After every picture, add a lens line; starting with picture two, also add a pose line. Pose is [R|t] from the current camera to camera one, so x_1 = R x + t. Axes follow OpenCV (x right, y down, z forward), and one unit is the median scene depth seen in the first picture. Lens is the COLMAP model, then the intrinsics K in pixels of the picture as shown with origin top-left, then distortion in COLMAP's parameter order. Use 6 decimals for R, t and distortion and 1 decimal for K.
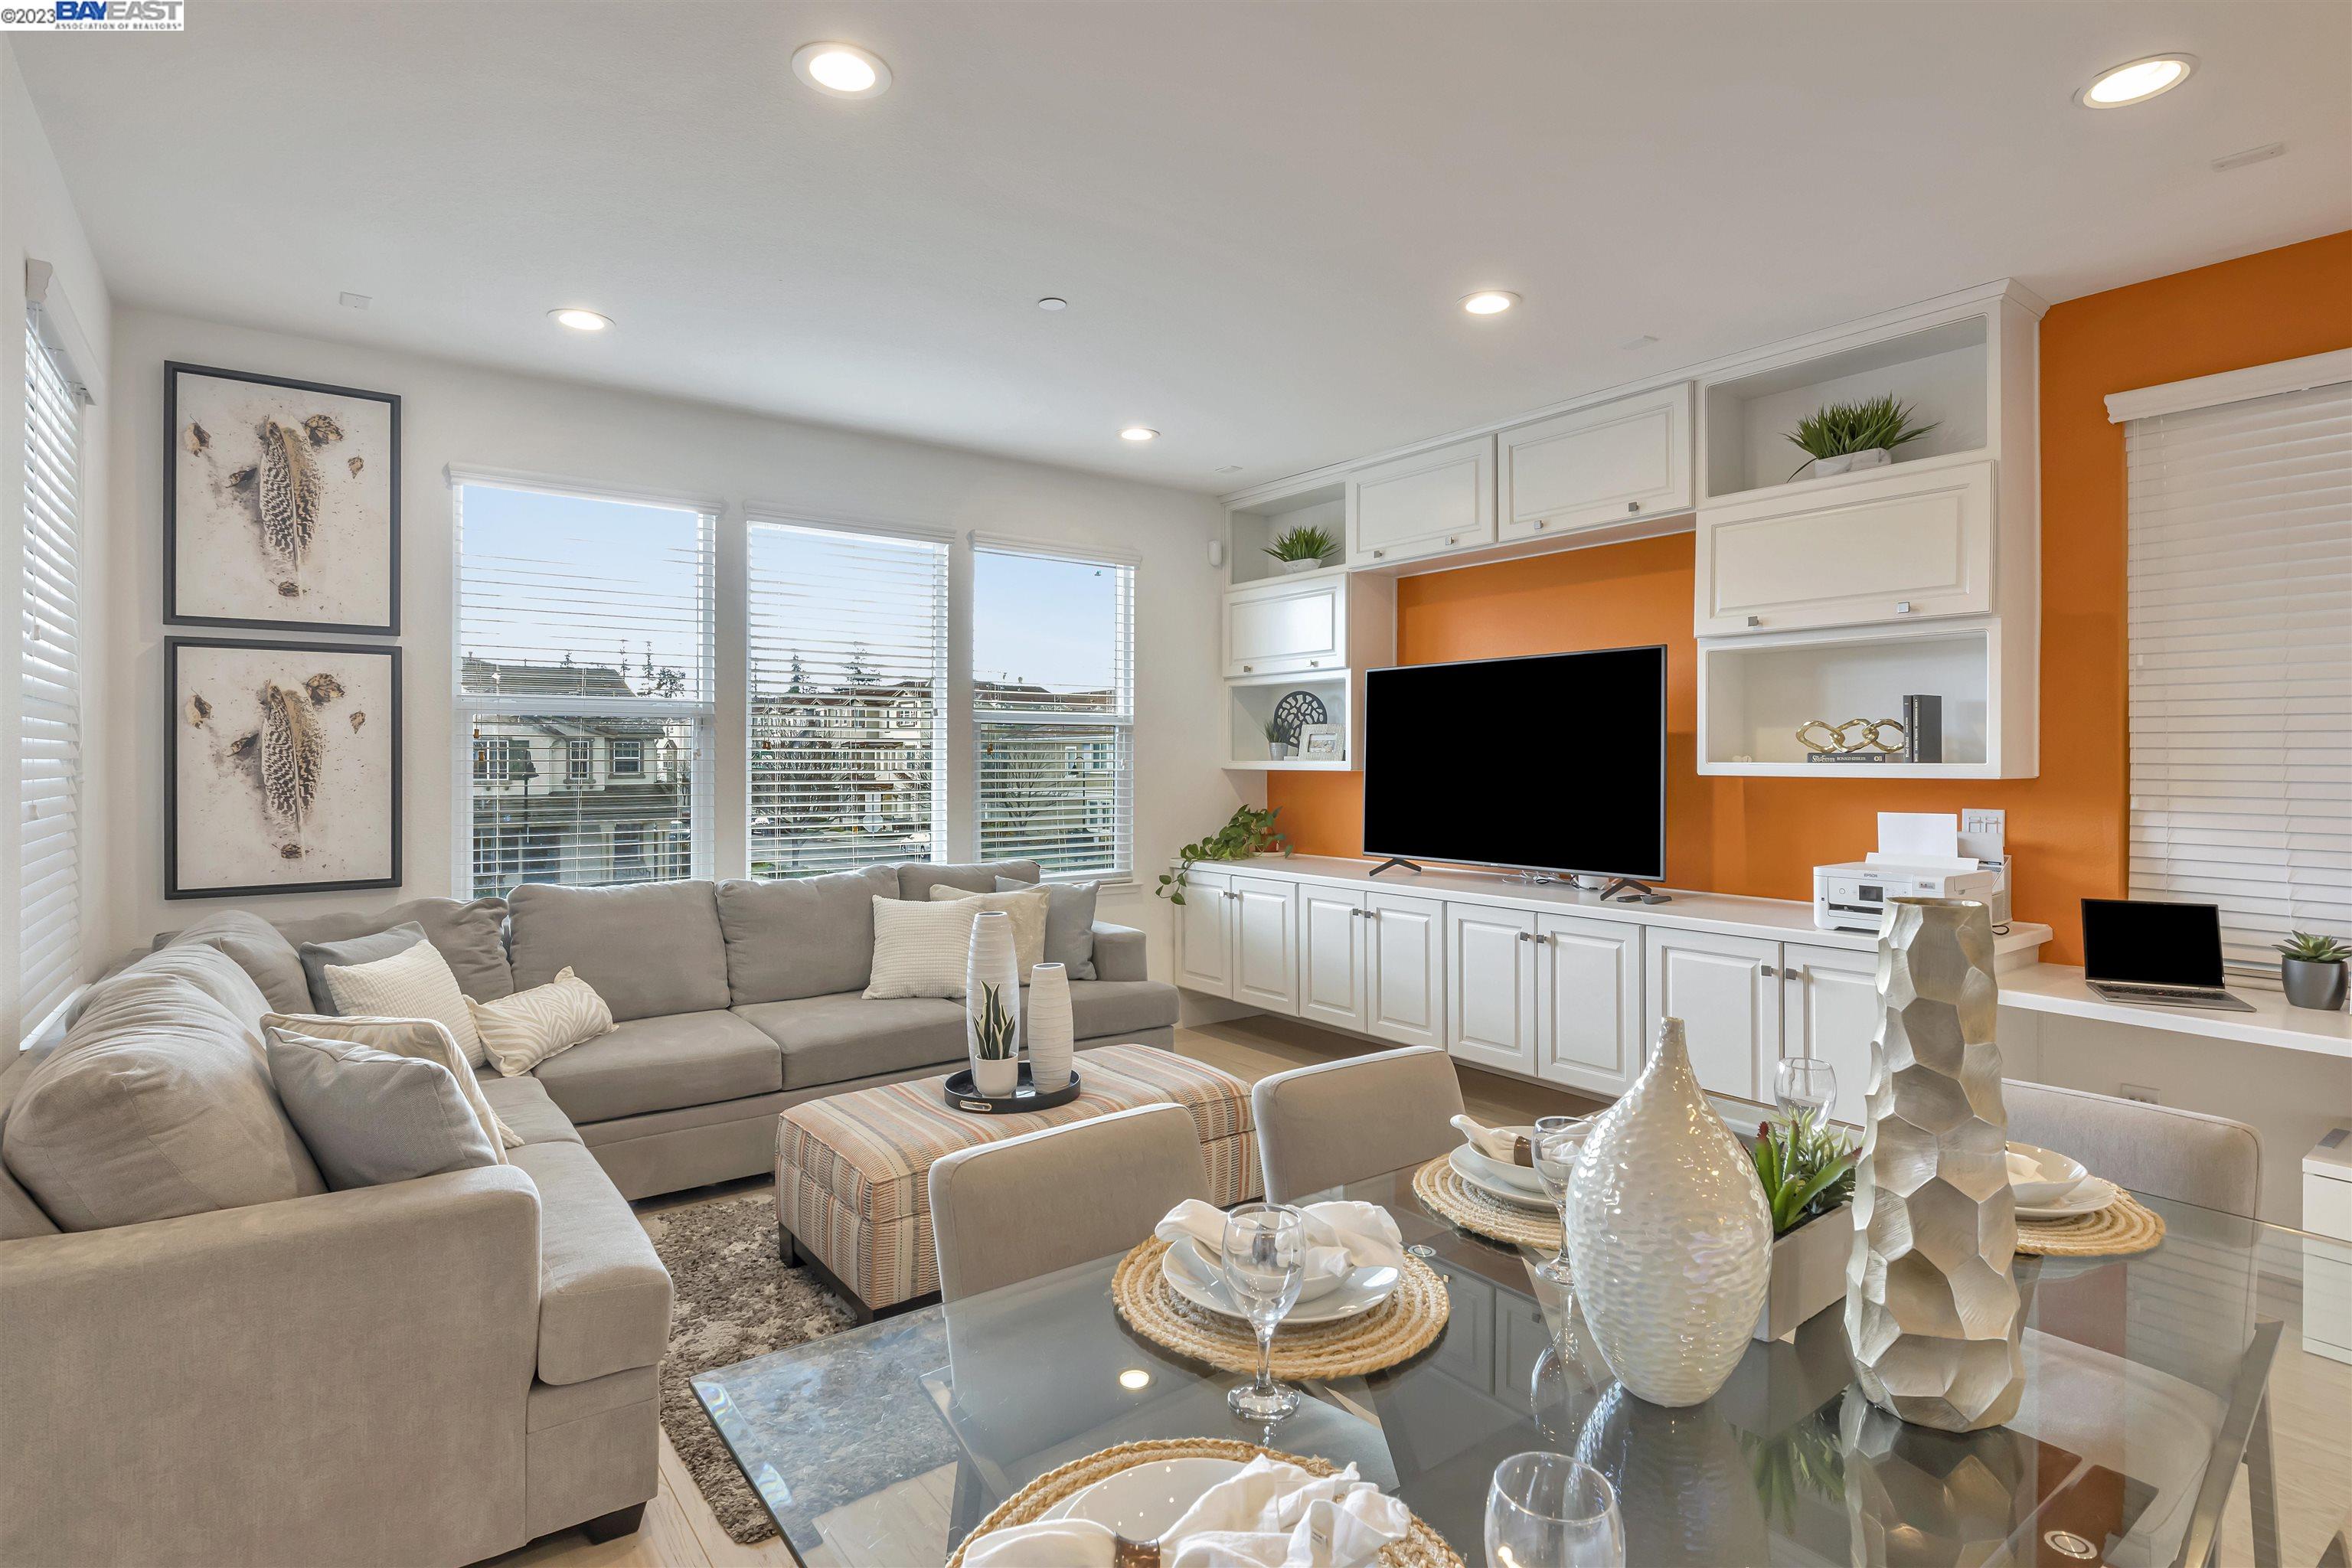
lens RADIAL K [[1190.8, 0, 1184.2], [0, 1190.8, 754.4], [0, 0, 1]] dist [-0.002697, -0.000725]
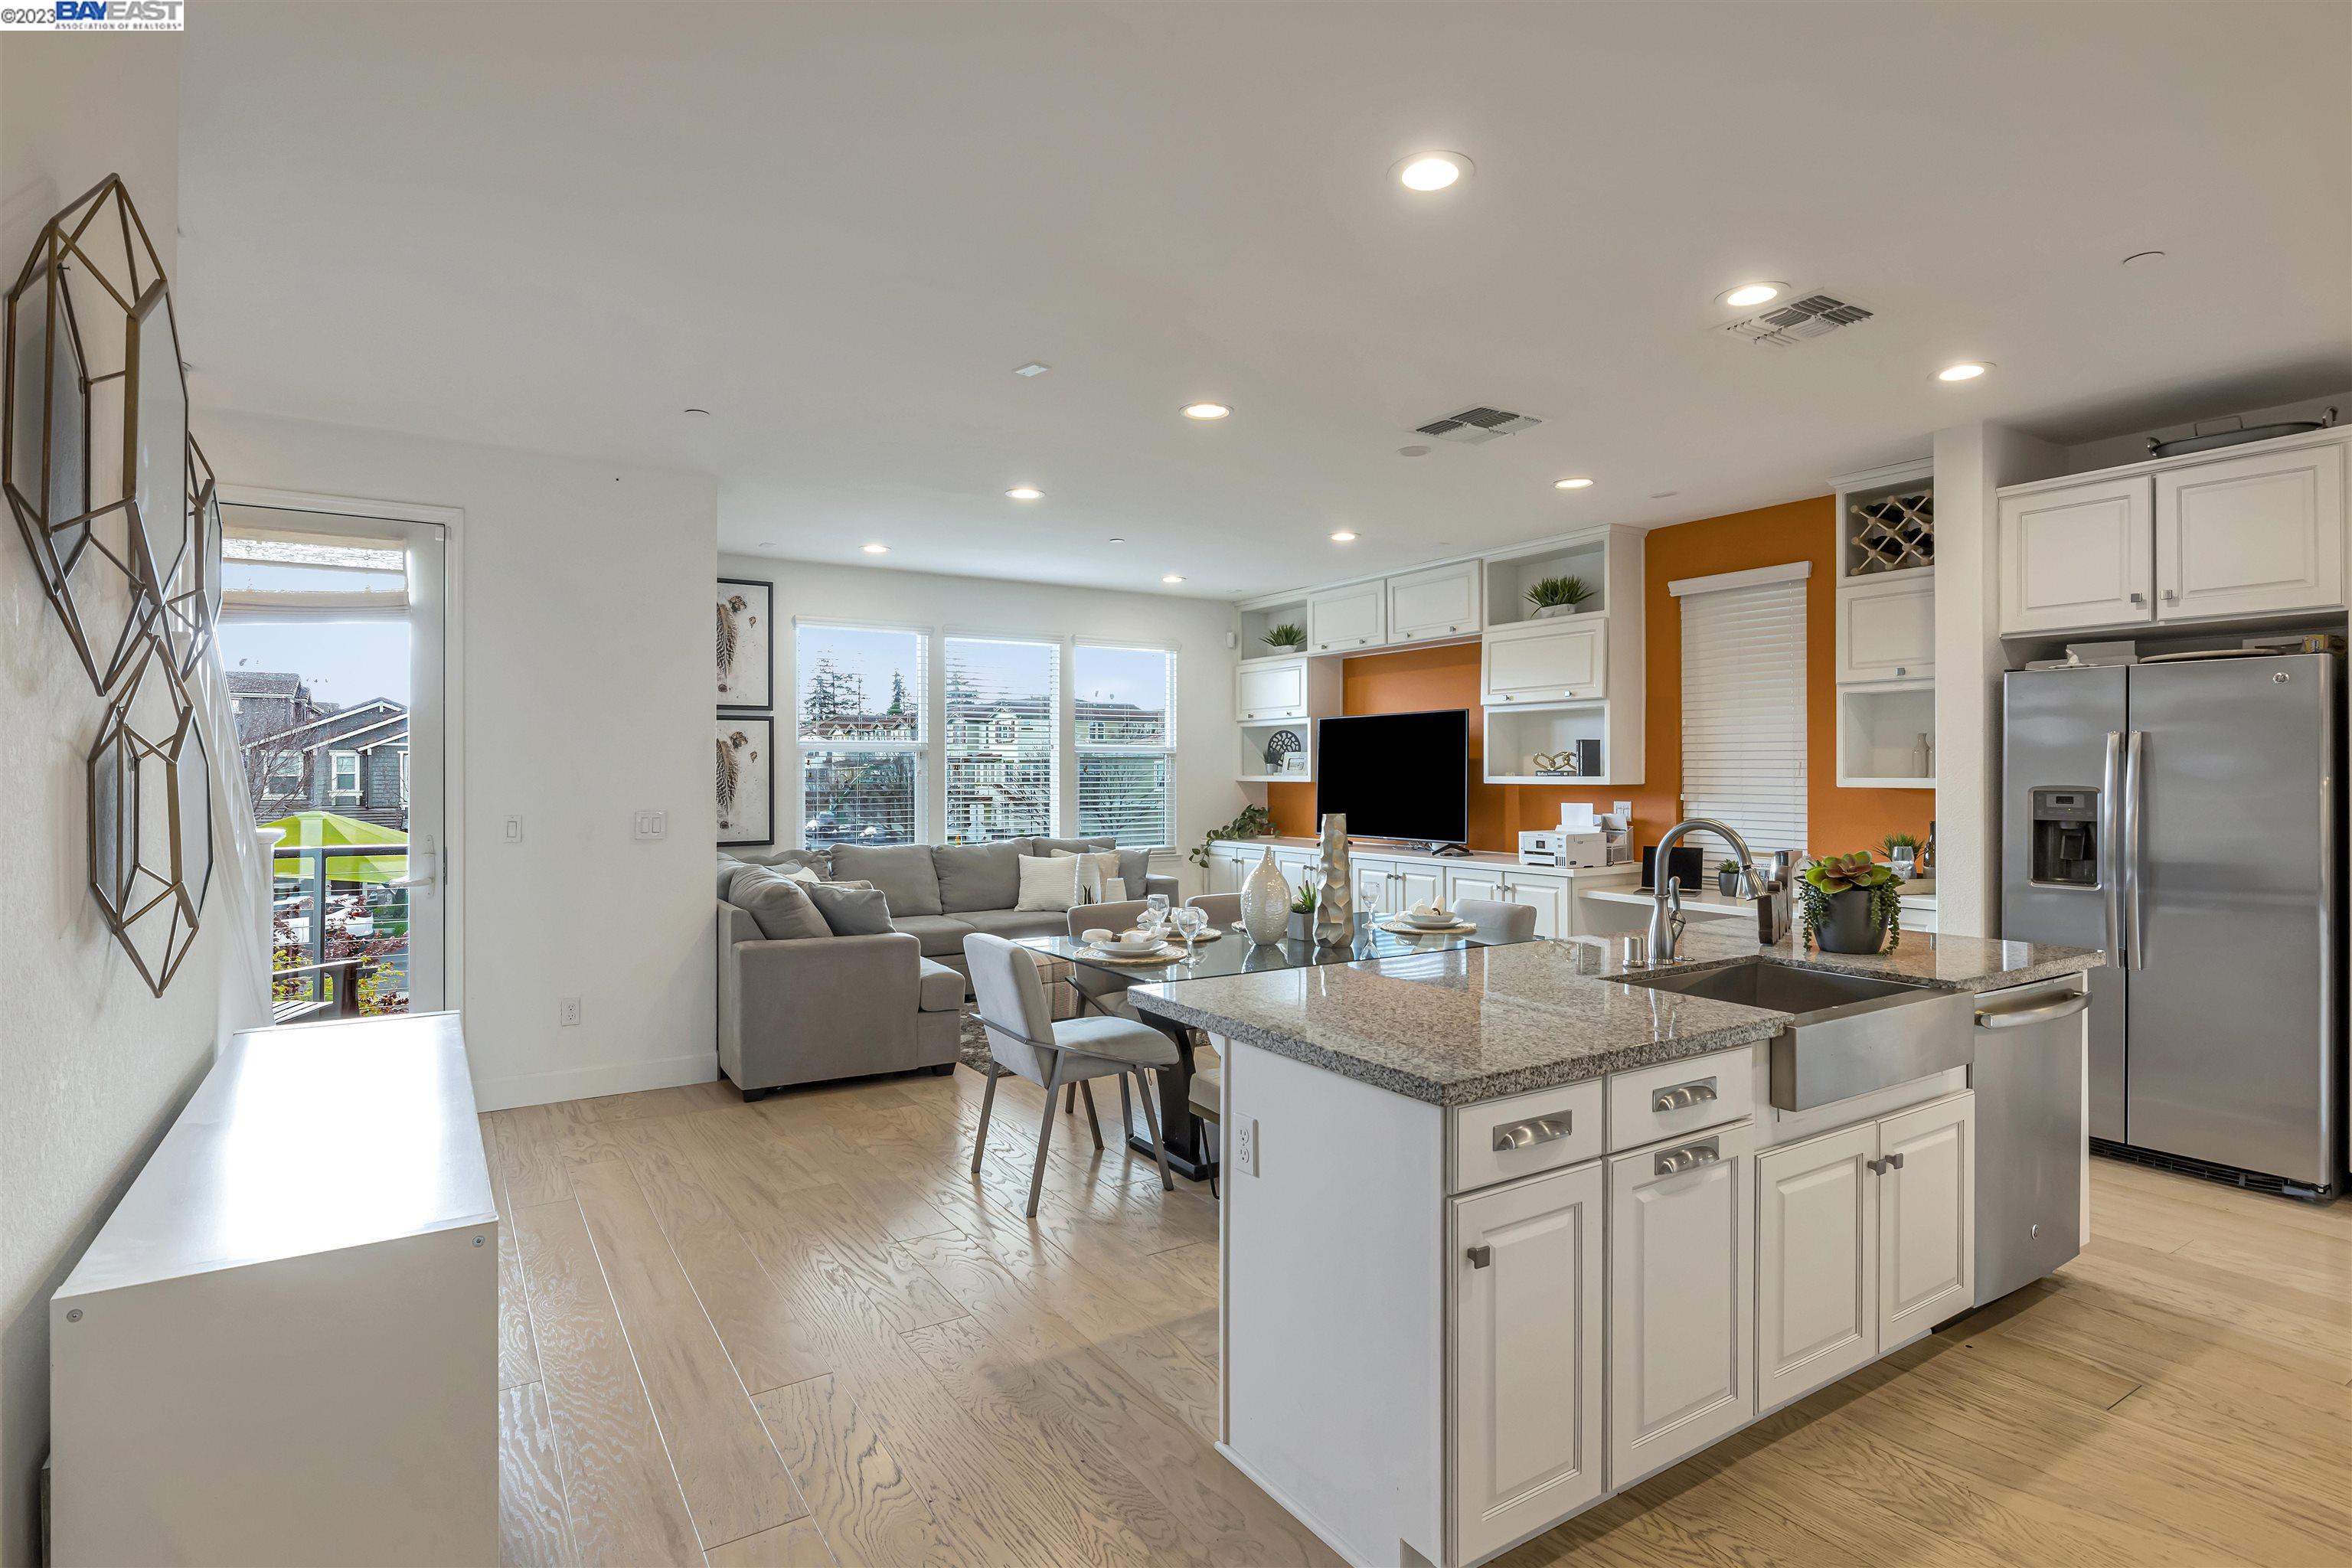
lens RADIAL K [[1190.8, 0, 1175.1], [0, 1190.8, 771.7], [0, 0, 1]] dist [-0.002697, -0.000725]
pose [[0.996359, -0.003279, -0.085194, 0.130416], [0.003542, 0.999989, 0.002942, -0.006871], [0.085184, -0.003233, 0.996360, -0.818217]]
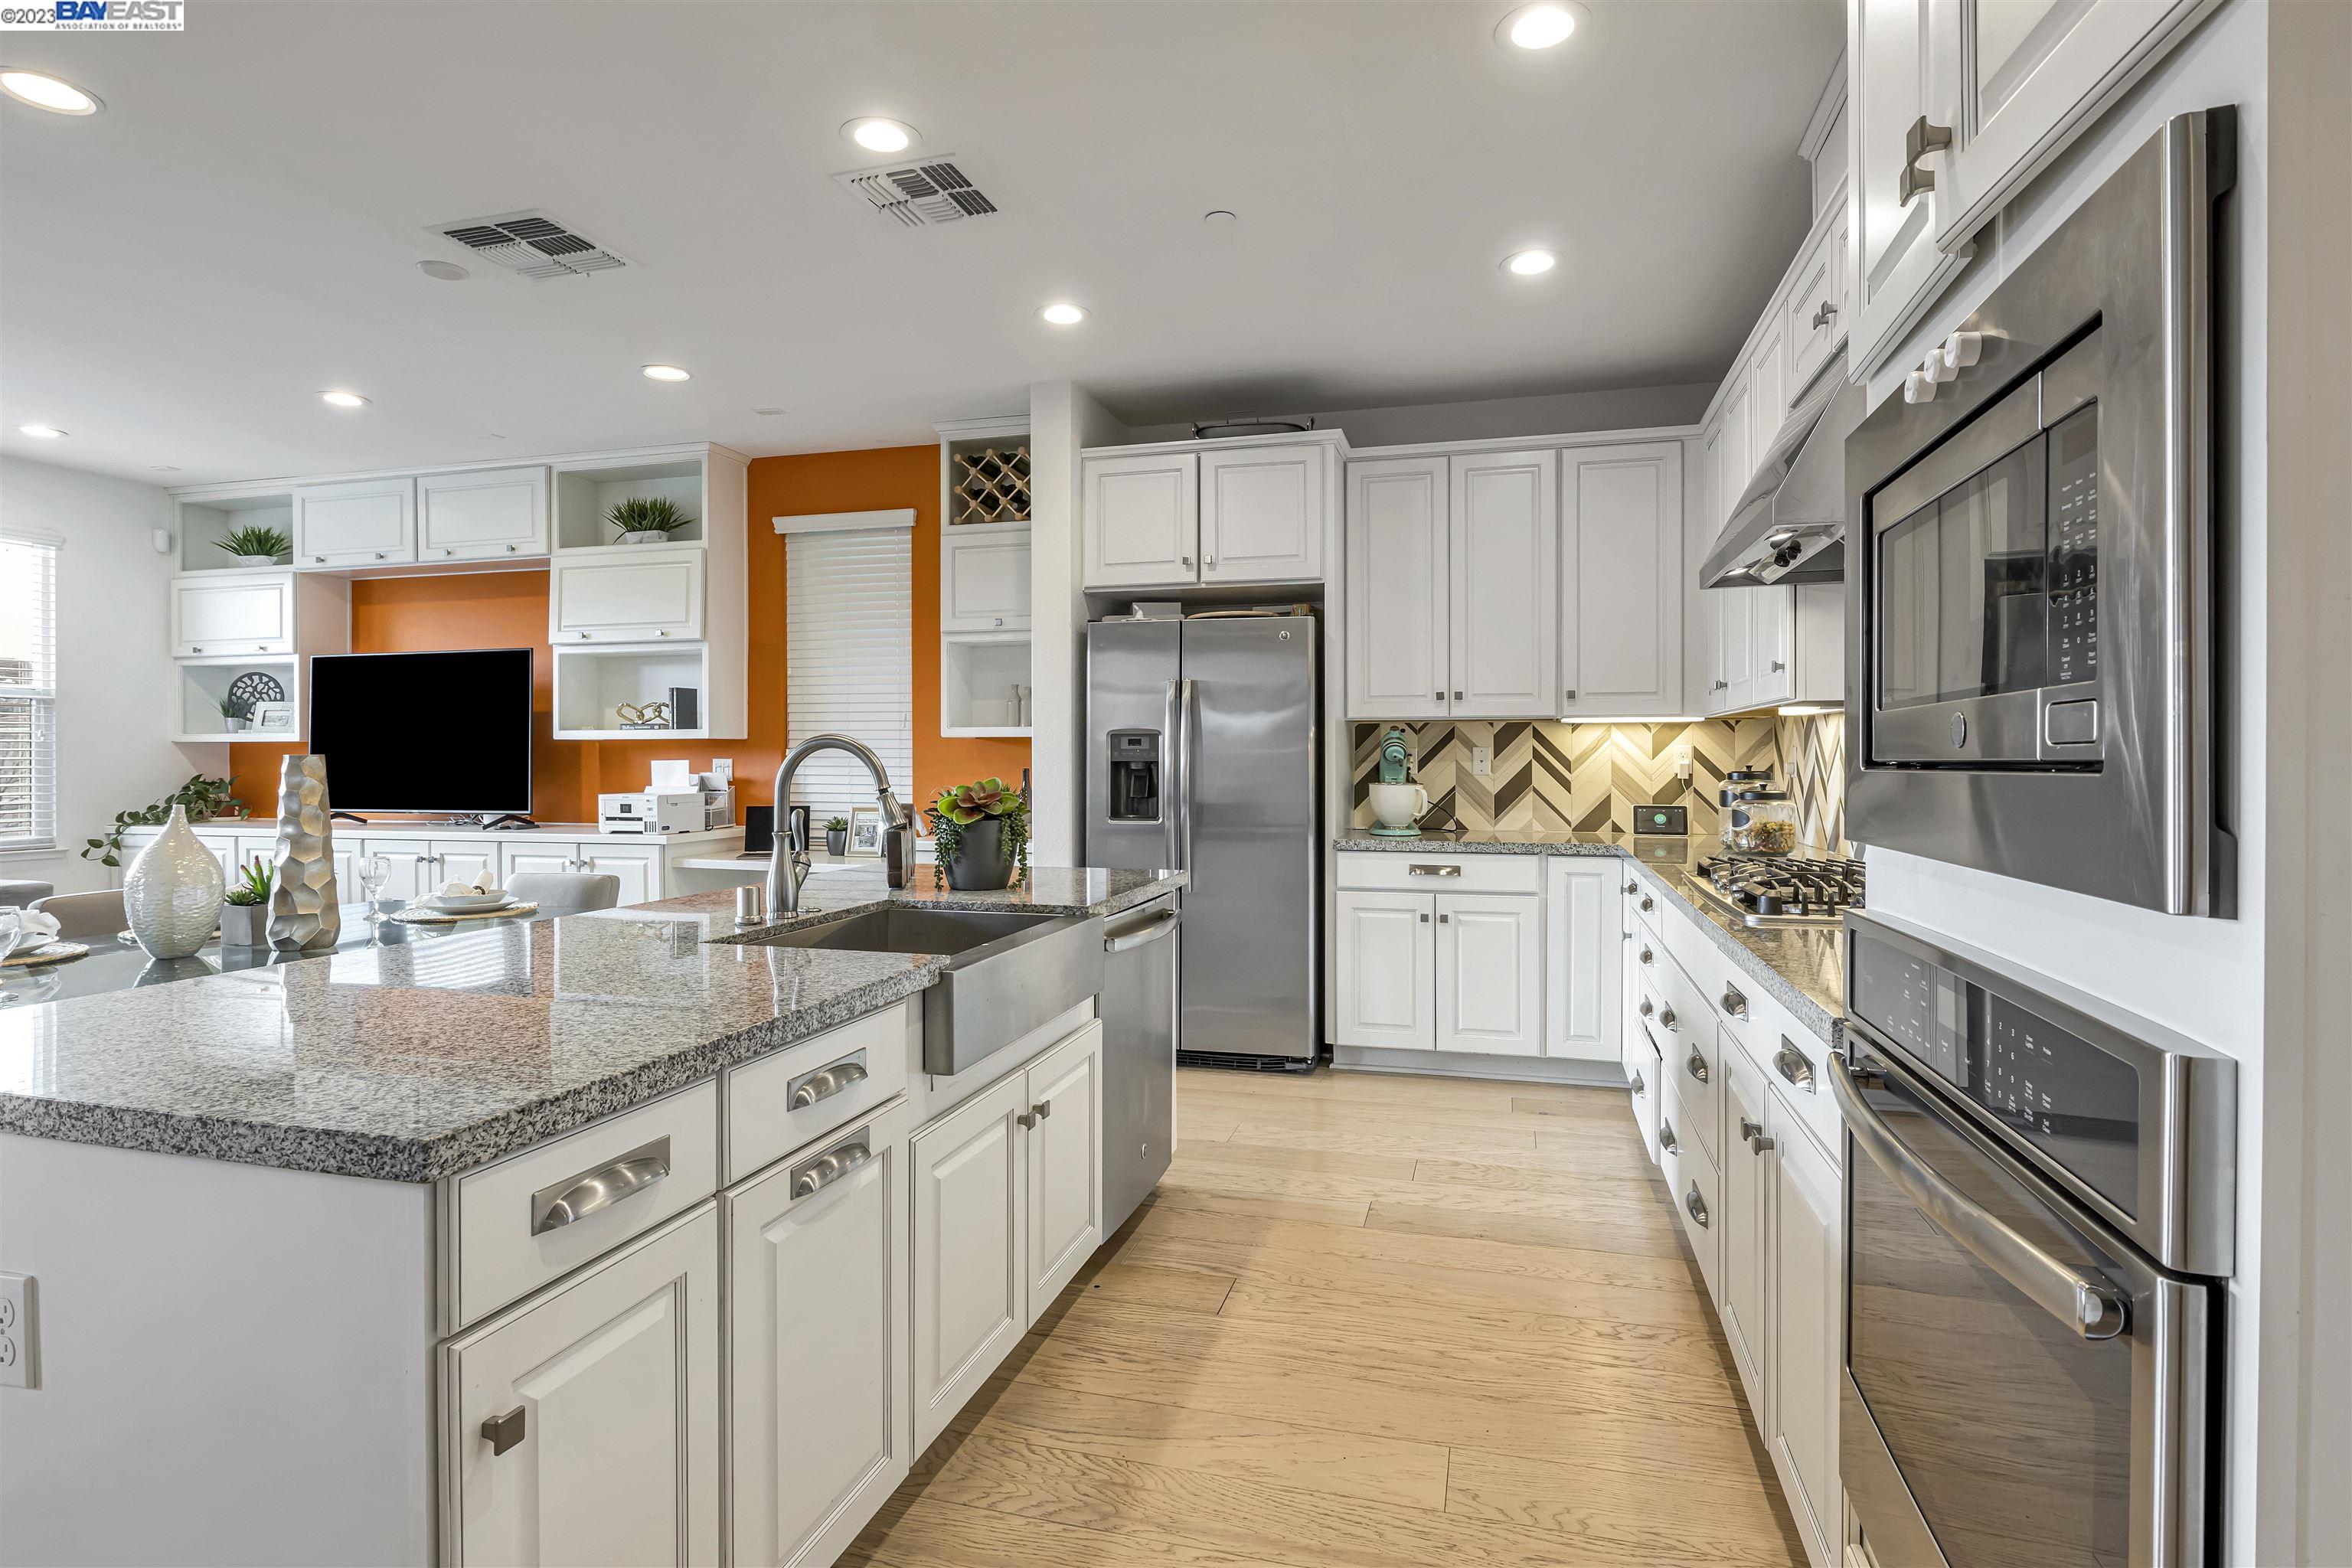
lens RADIAL K [[1190.8, 0, 1183.7], [0, 1190.8, 765.2], [0, 0, 1]] dist [-0.002697, -0.000725]
pose [[0.796611, -0.006485, 0.604458, 0.171965], [0.000577, 0.999950, 0.009968, 0.036020], [-0.604493, -0.007592, 0.796575, -0.638009]]
